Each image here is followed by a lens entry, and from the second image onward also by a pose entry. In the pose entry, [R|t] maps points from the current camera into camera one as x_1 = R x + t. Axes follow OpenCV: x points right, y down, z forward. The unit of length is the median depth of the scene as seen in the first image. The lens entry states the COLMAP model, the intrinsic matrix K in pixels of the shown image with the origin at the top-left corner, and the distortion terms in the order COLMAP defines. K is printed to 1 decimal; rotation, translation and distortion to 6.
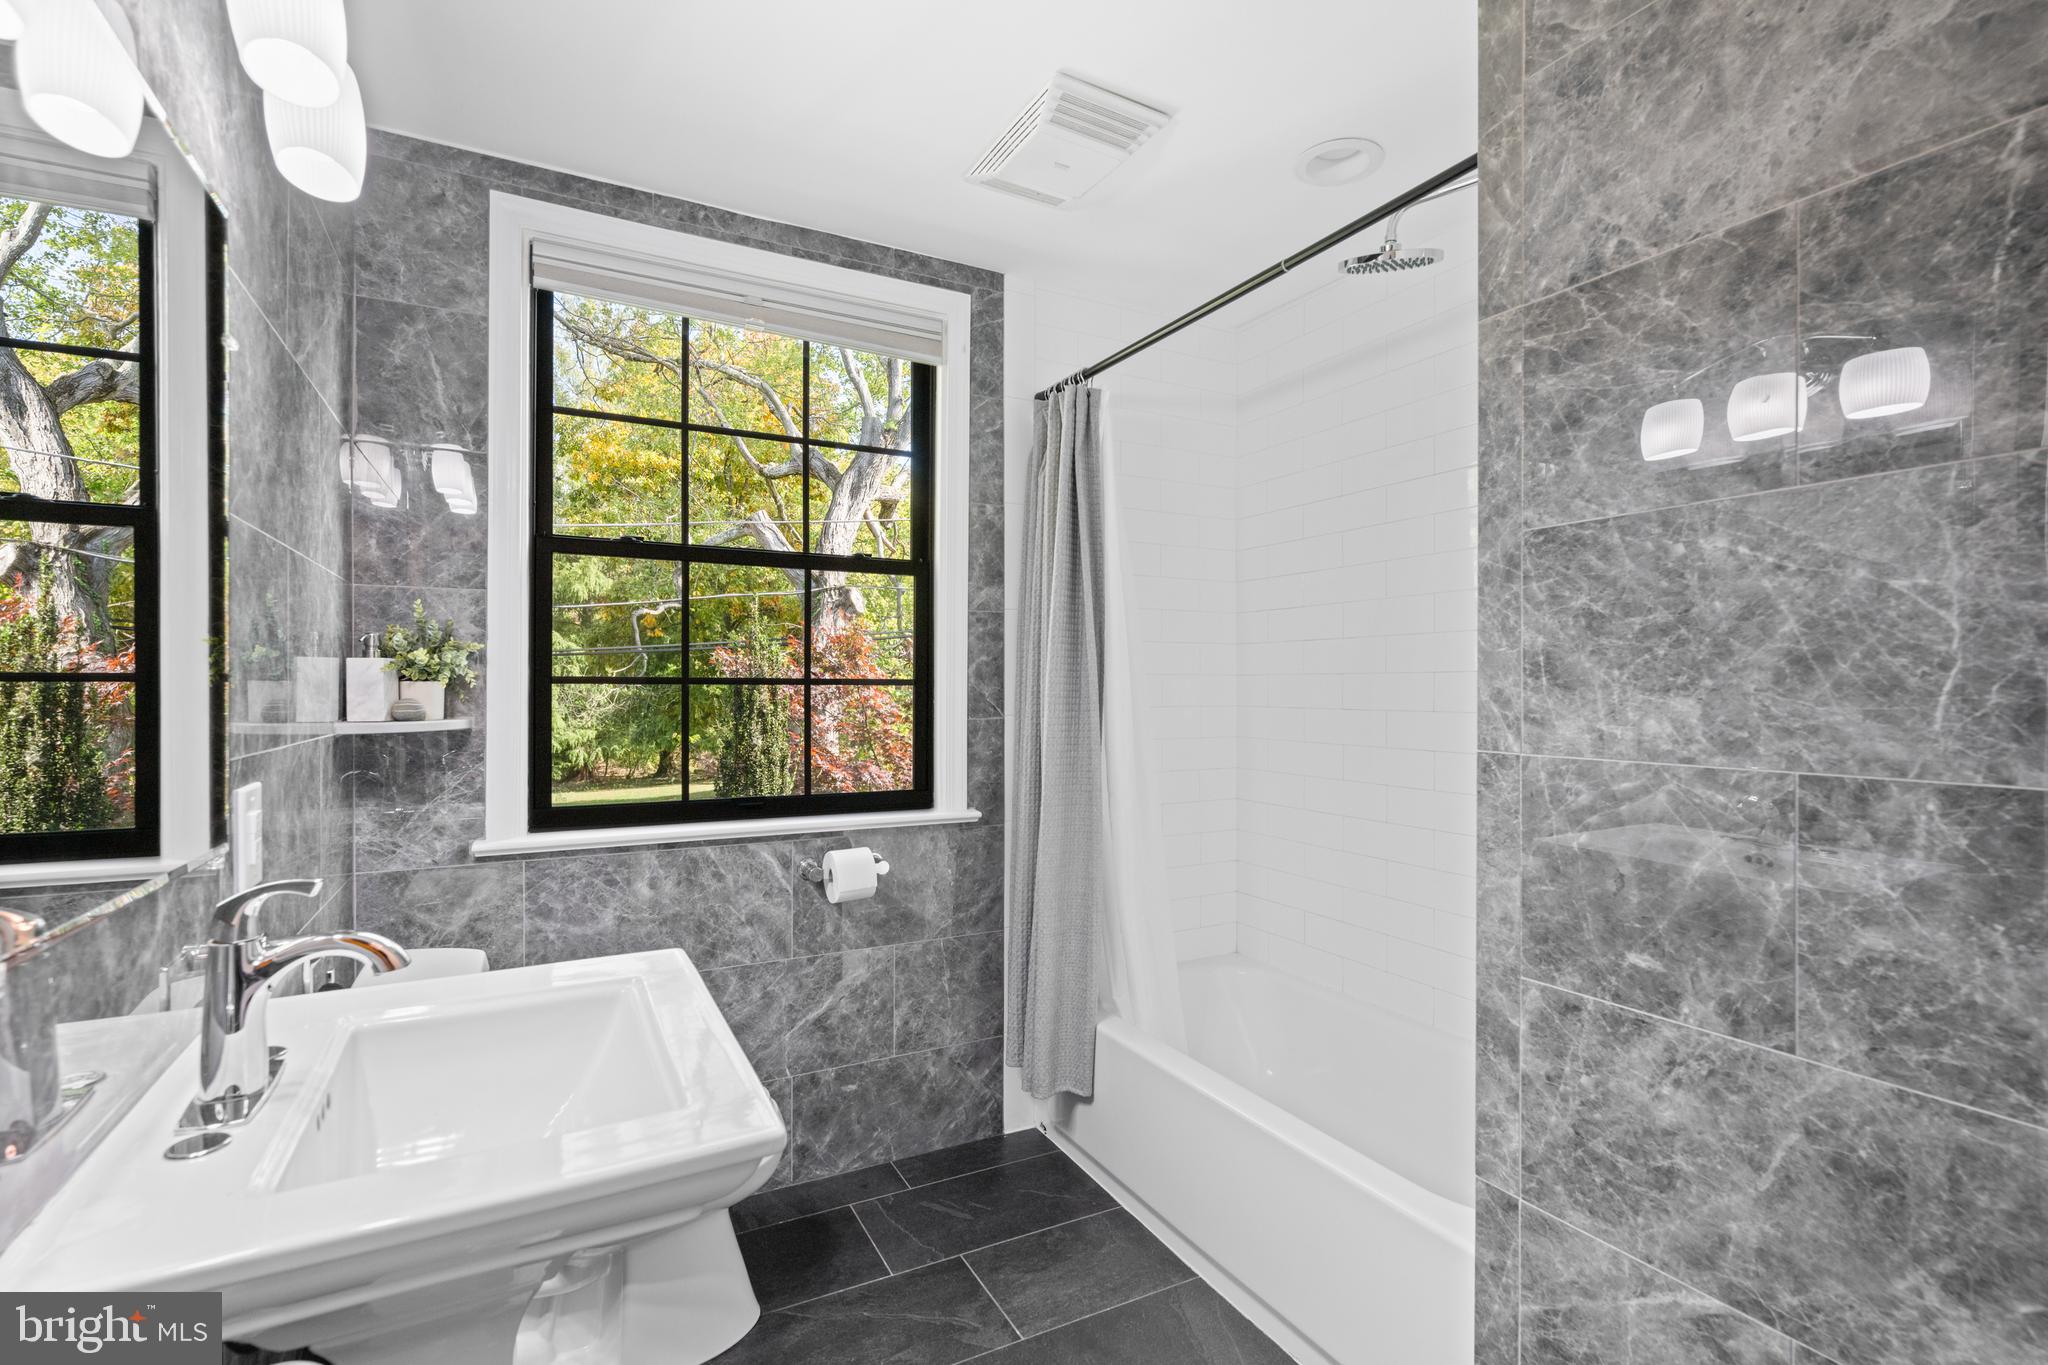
lens RADIAL K [[943.1, 0, 1022.1], [0, 943.1, 695.4], [0, 0, 1]] dist [-0.002164, 0.000254]
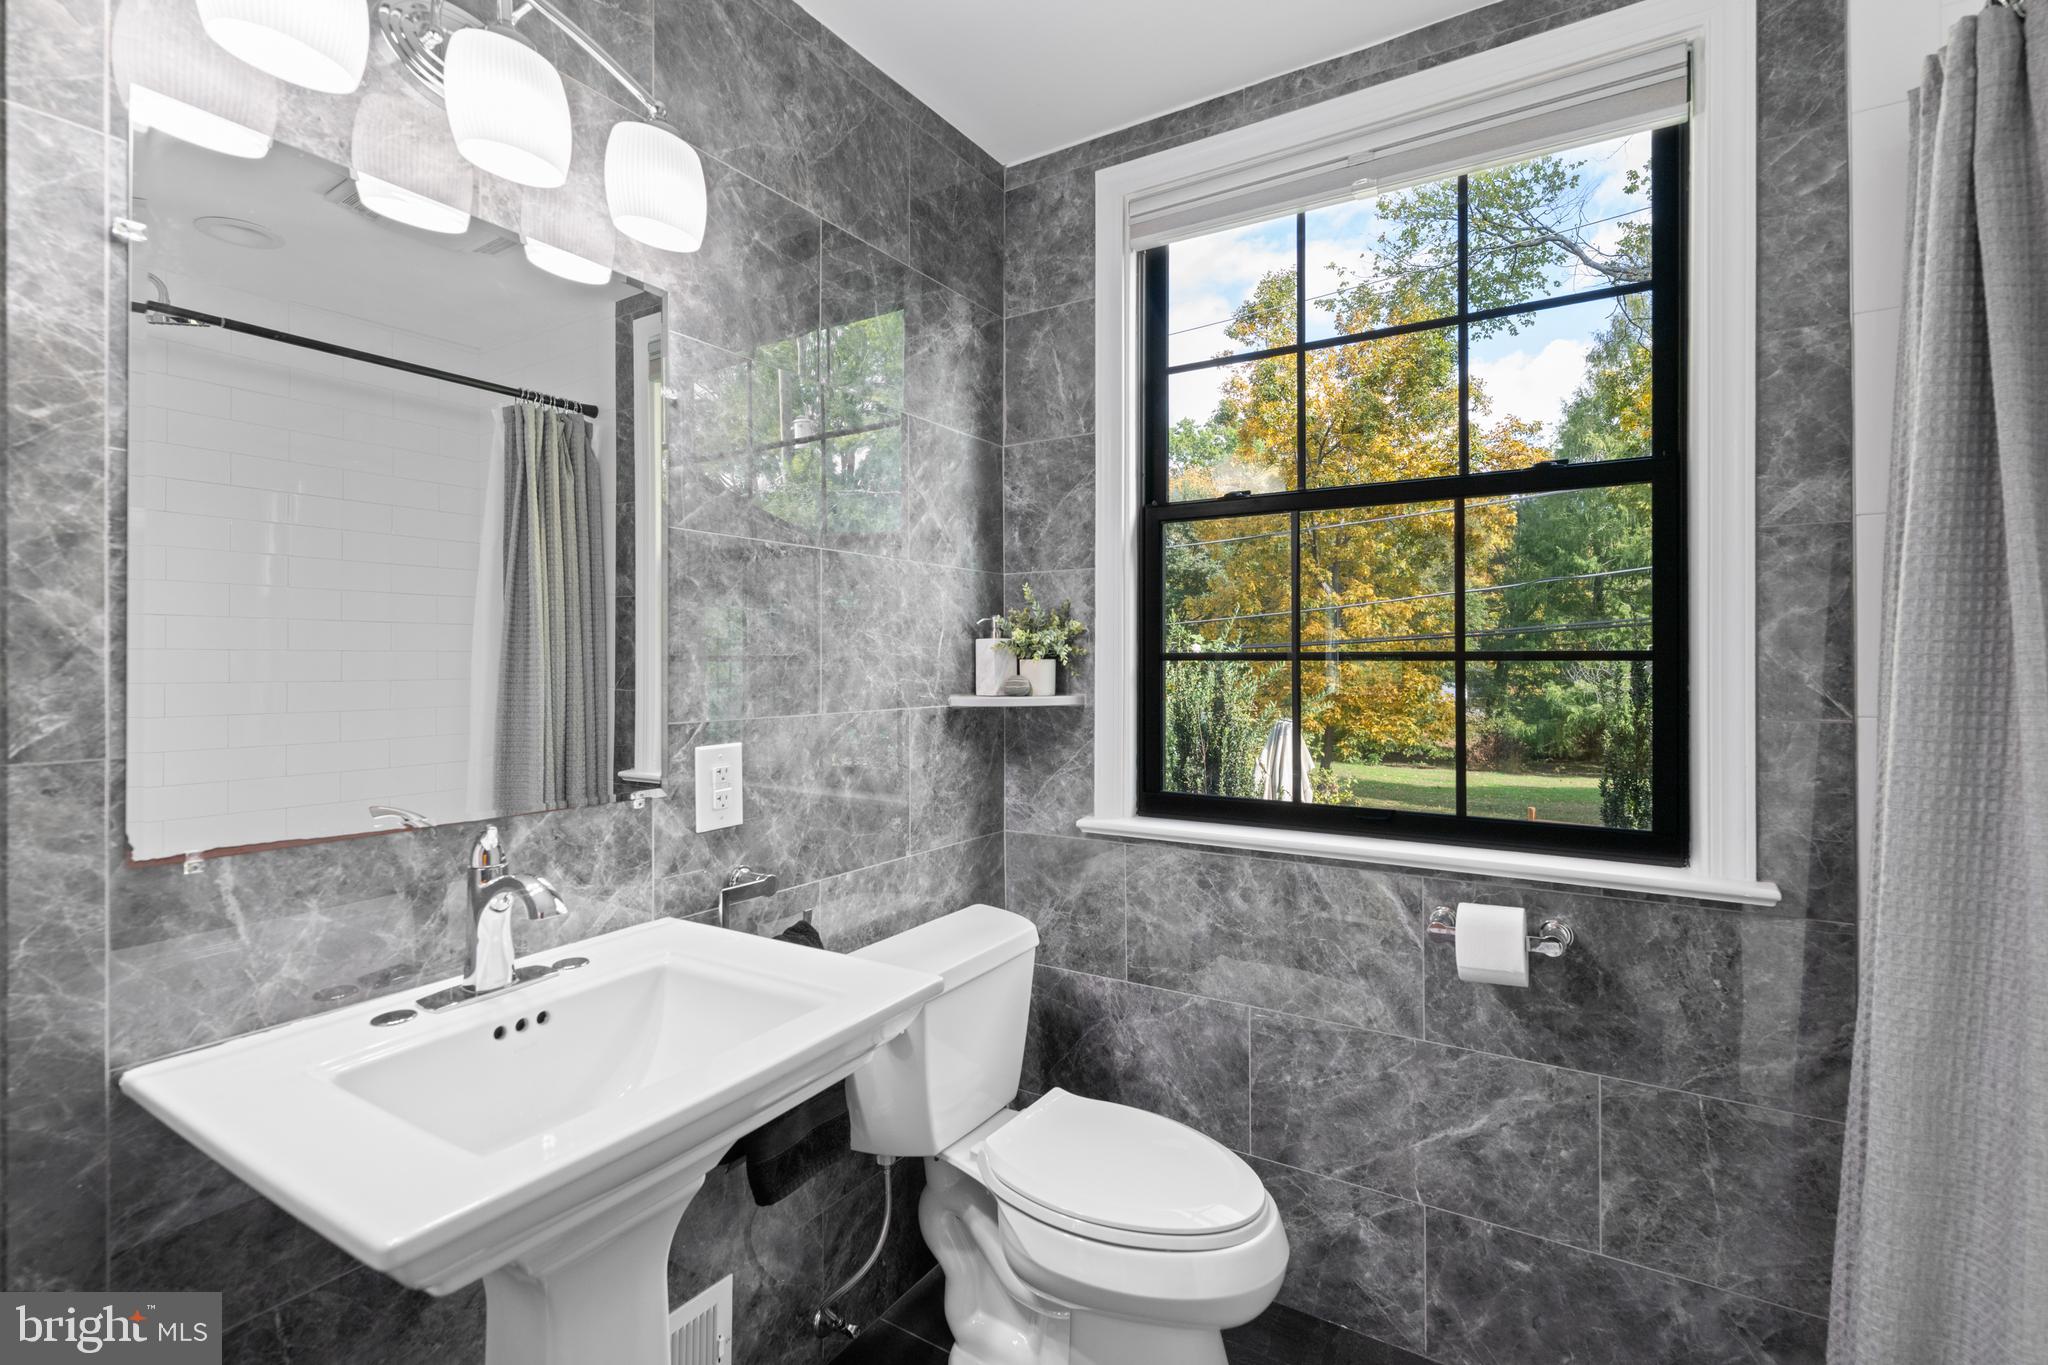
lens RADIAL K [[943.1, 0, 1021.4], [0, 943.1, 662.2], [0, 0, 1]] dist [-0.002164, 0.000254]
pose [[0.495512, -0.004740, -0.868588, 0.239474], [-0.006480, 0.999937, -0.009154, -0.001542], [0.868577, 0.010164, 0.495450, 0.387309]]
